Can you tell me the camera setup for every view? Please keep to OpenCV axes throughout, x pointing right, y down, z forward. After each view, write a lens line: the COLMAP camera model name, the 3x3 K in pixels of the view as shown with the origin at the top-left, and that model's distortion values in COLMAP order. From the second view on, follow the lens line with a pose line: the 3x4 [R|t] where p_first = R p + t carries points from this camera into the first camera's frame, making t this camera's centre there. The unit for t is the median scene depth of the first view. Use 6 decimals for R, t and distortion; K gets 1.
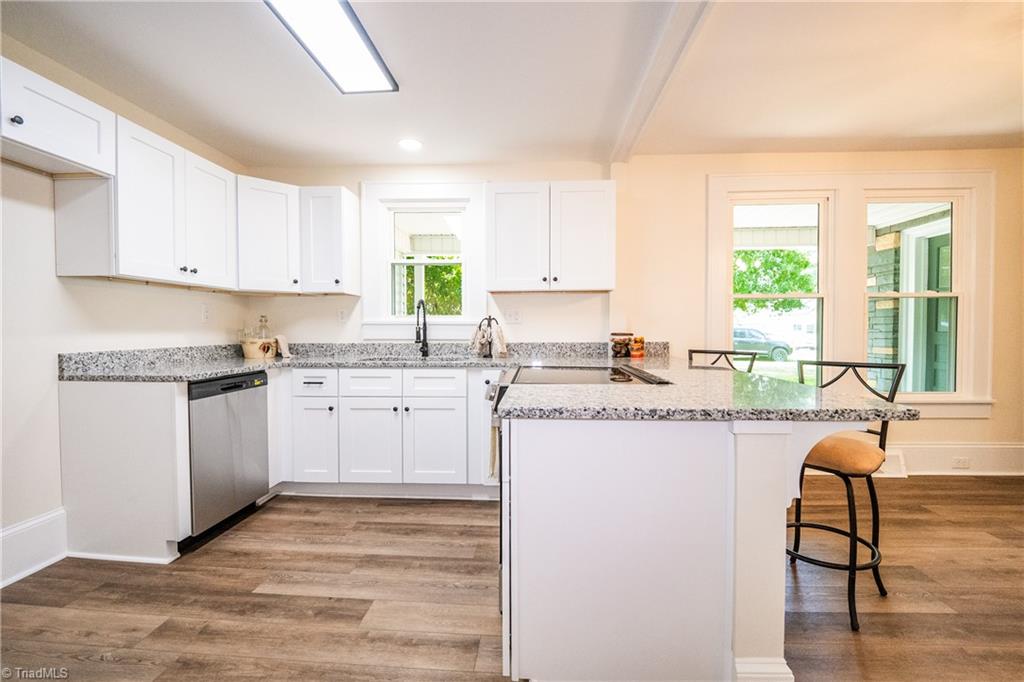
lens RADIAL K [[441.2, 0, 512.3], [0, 441.2, 341.7], [0, 0, 1]] dist [-0.004133, -0.002002]
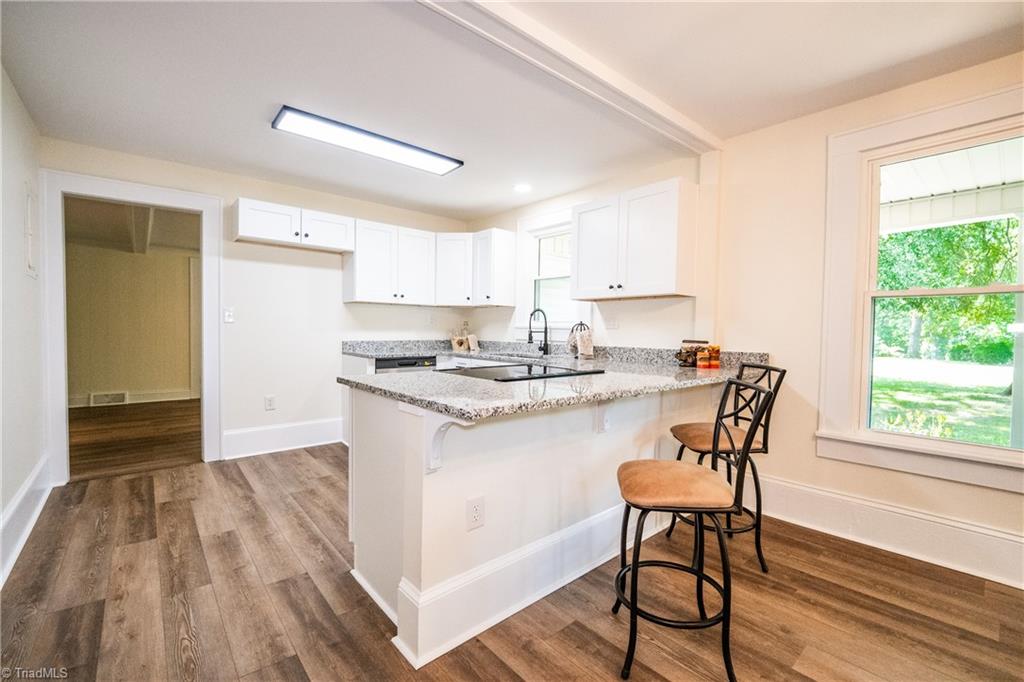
lens RADIAL K [[421.4, 0, 511.3], [0, 421.4, 343.2], [0, 0, 1]] dist [0.003201, -0.001177]
pose [[0.714633, 0.036269, -0.698558, 0.594517], [-0.036871, 0.999220, 0.014160, -0.012228], [0.698527, 0.015638, 0.715413, 0.101529]]
